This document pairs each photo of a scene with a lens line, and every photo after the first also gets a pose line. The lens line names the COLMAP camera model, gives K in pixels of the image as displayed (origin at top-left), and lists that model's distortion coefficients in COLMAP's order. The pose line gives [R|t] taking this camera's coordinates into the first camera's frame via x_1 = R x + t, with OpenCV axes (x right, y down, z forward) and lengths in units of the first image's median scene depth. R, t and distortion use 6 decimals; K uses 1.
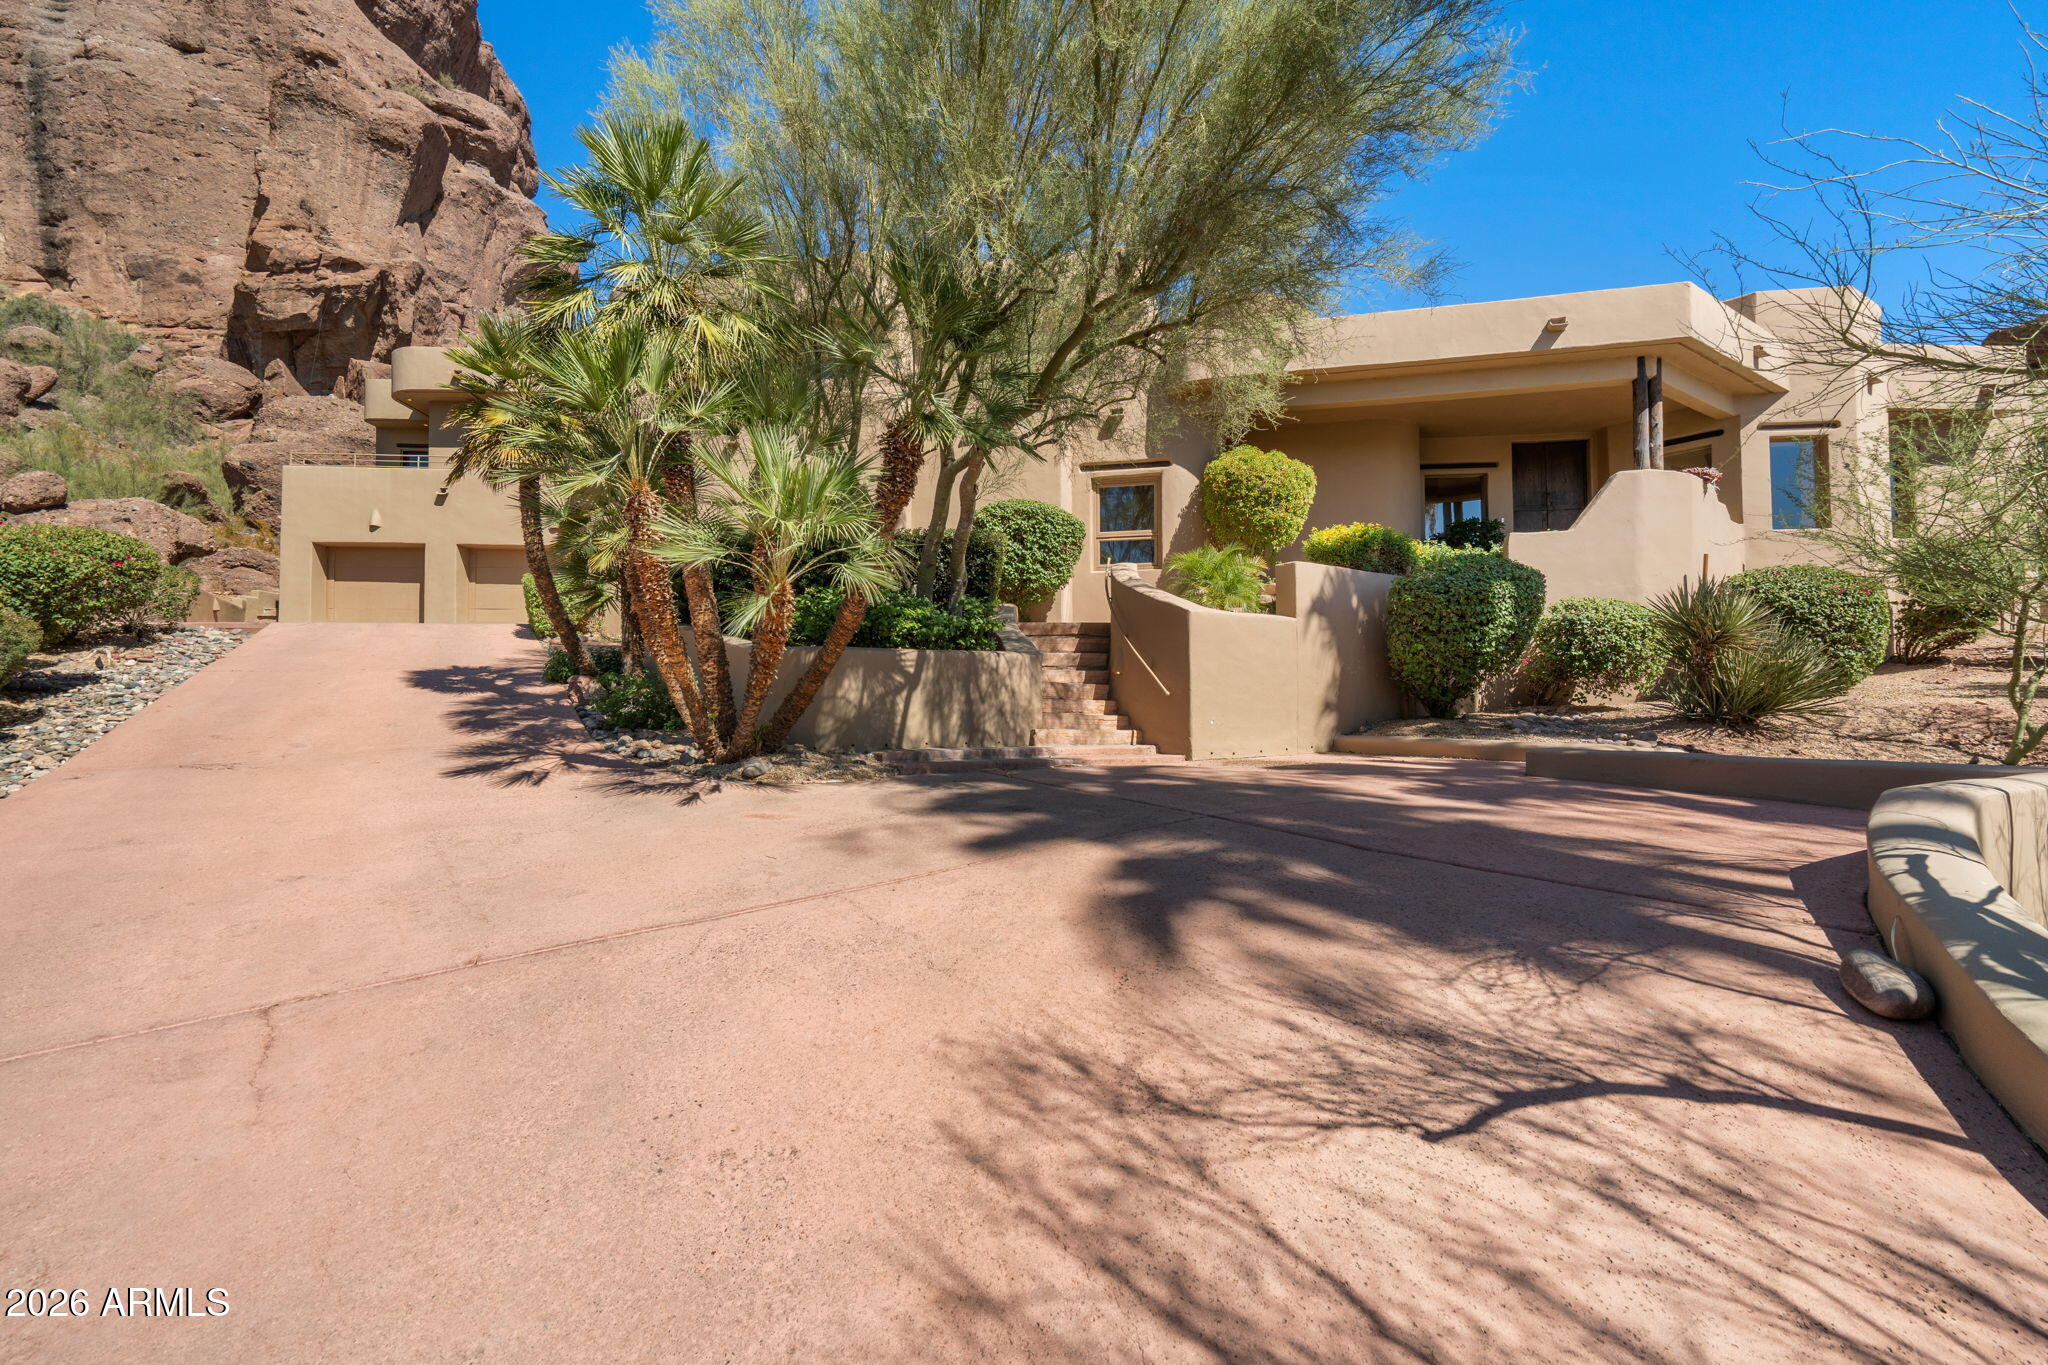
lens RADIAL K [[913.6, 0, 1024.0], [0, 913.6, 682.5], [0, 0, 1]] dist [-0.001604, 0.000578]
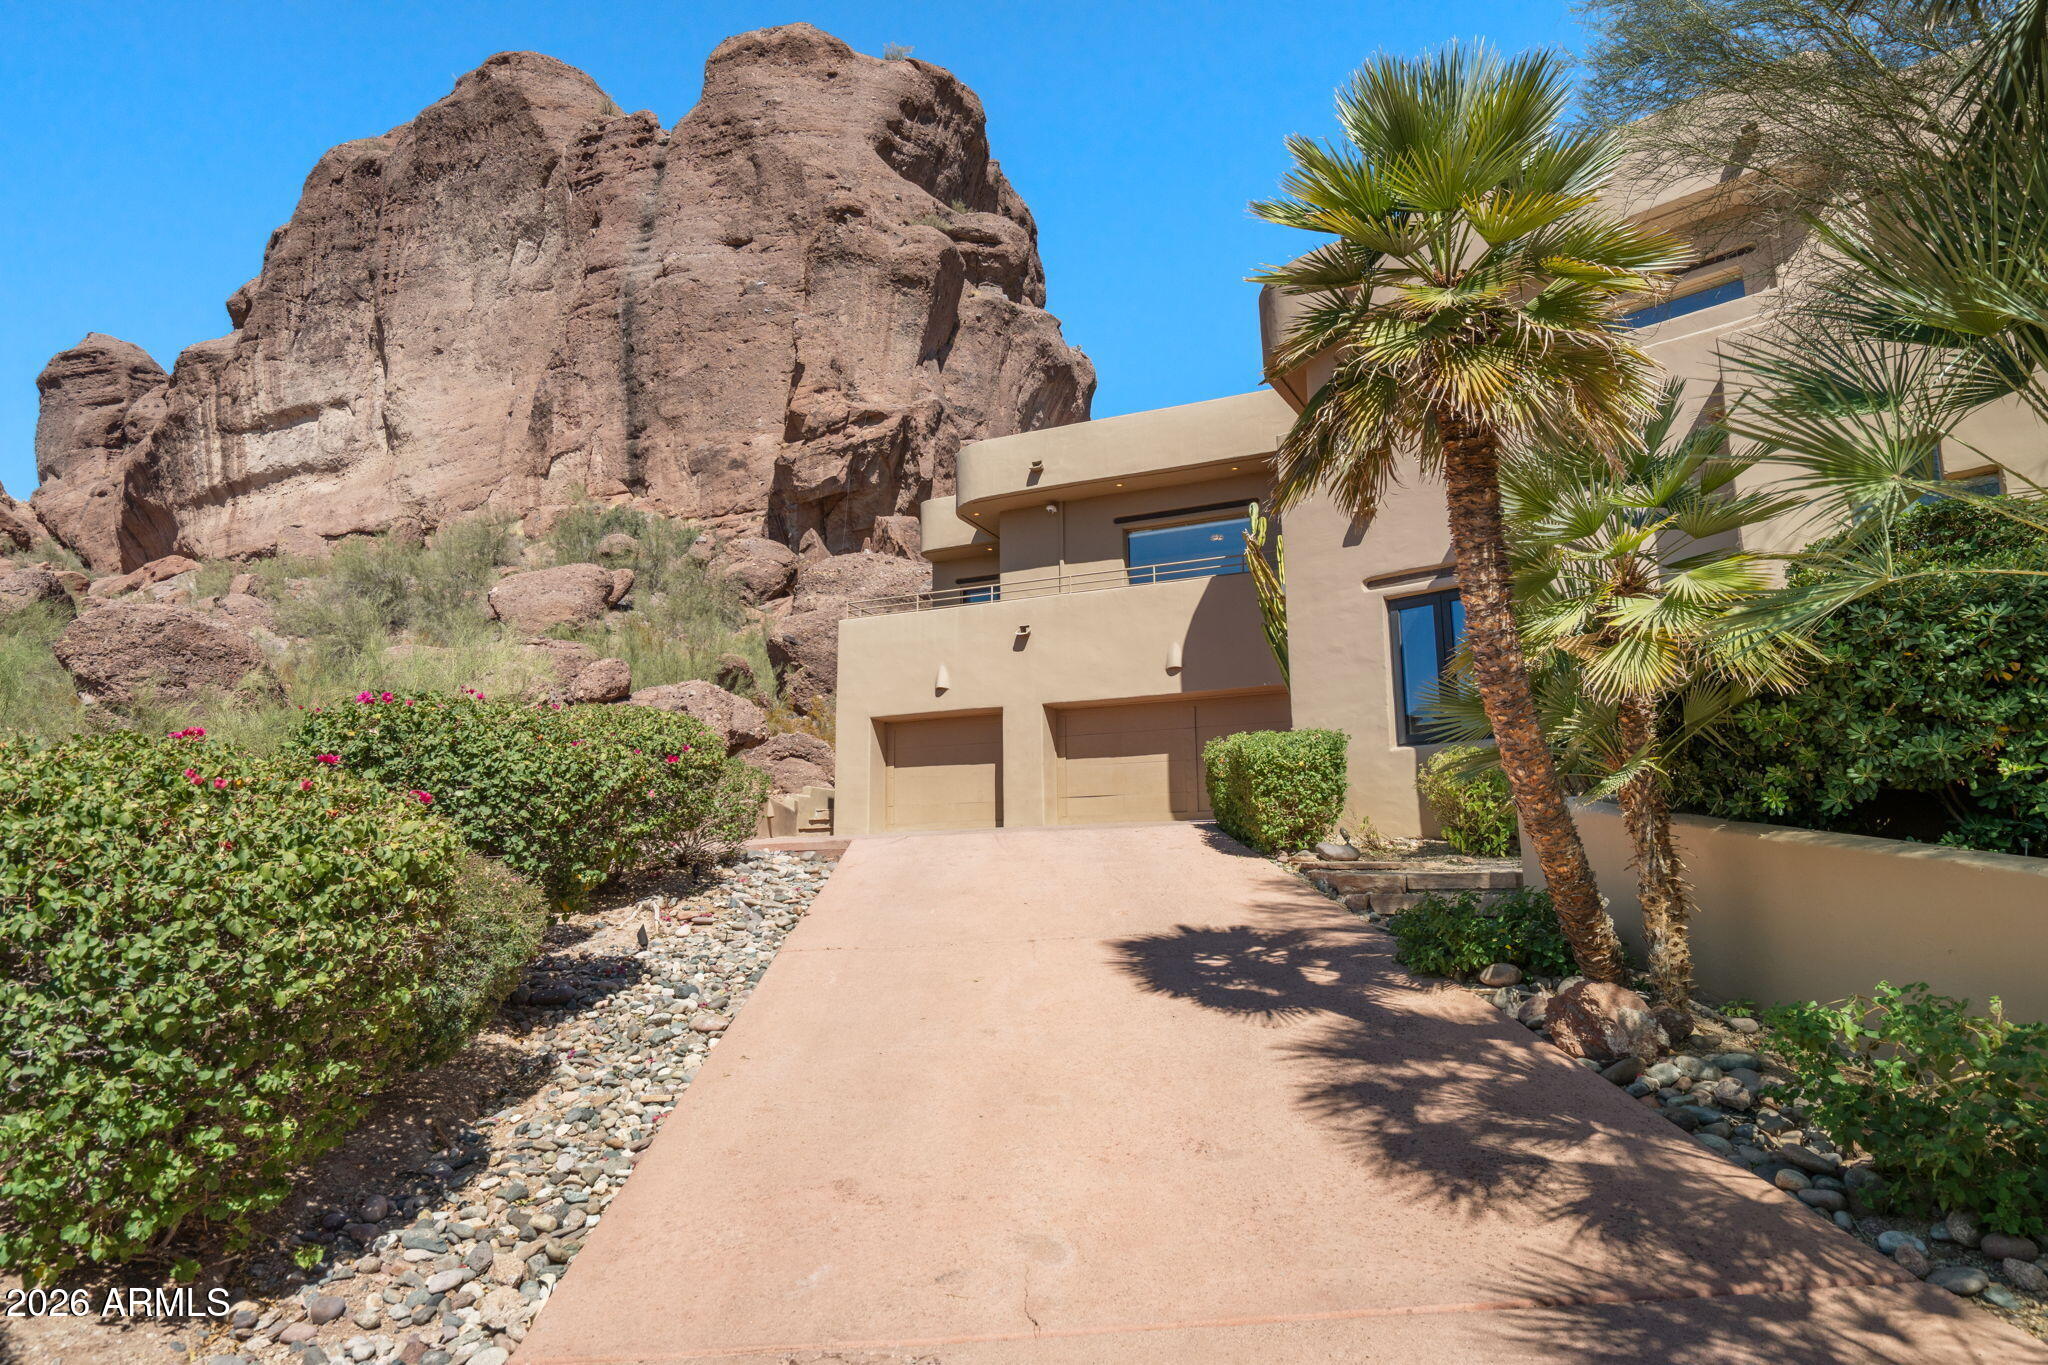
lens RADIAL K [[1155.8, 0, 1017.1], [0, 1155.8, 699.1], [0, 0, 1]] dist [0.004294, 0.000114]
pose [[0.879137, -0.087393, -0.468488, -0.109064], [0.020313, 0.989020, -0.146377, -0.013448], [0.476137, 0.119169, 0.871259, 0.110909]]
